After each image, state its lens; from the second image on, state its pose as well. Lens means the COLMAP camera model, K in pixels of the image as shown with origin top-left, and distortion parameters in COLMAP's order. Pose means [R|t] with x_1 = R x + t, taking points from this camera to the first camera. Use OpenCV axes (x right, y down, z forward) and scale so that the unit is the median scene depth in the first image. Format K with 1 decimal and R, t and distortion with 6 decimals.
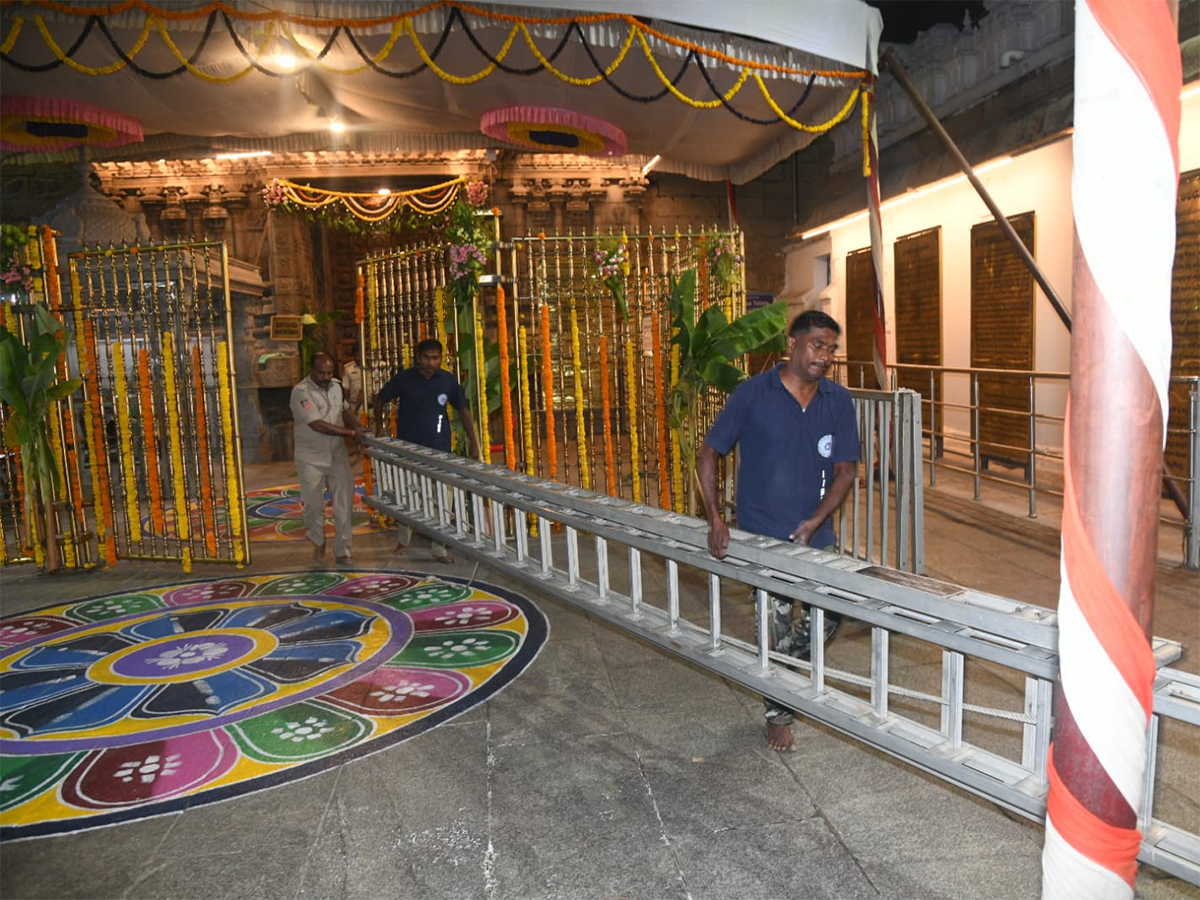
lens RADIAL K [[932.2, 0, 670.8], [0, 932.2, 452.1], [0, 0, 1]] dist [-0.121113, 0.081320]
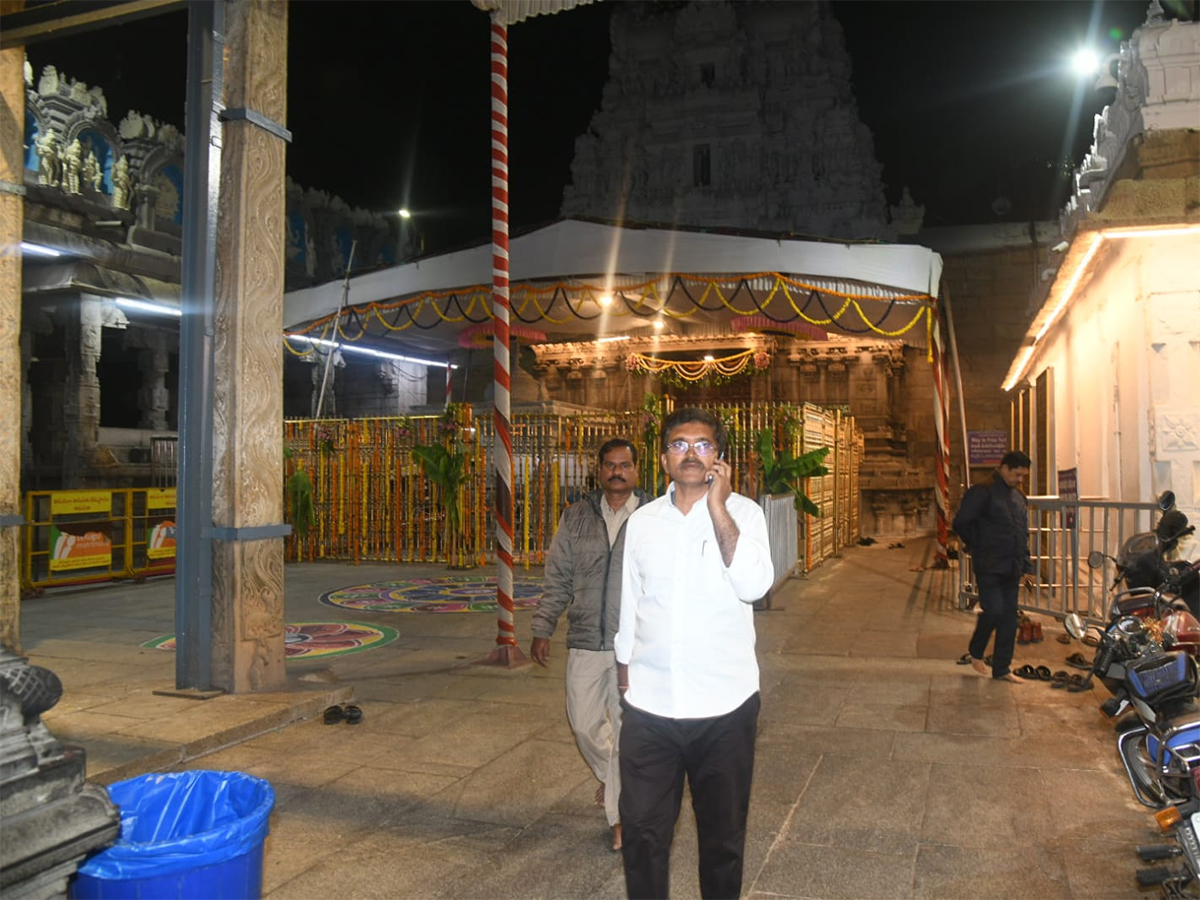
lens RADIAL K [[932.2, 0, 670.8], [0, 932.2, 452.1], [0, 0, 1]] dist [-0.121113, 0.081320]
pose [[0.883348, 0.024111, -0.468098, 0.353506], [-0.084184, 0.990598, -0.107838, 0.027400], [0.461097, 0.134665, 0.877072, -0.321047]]
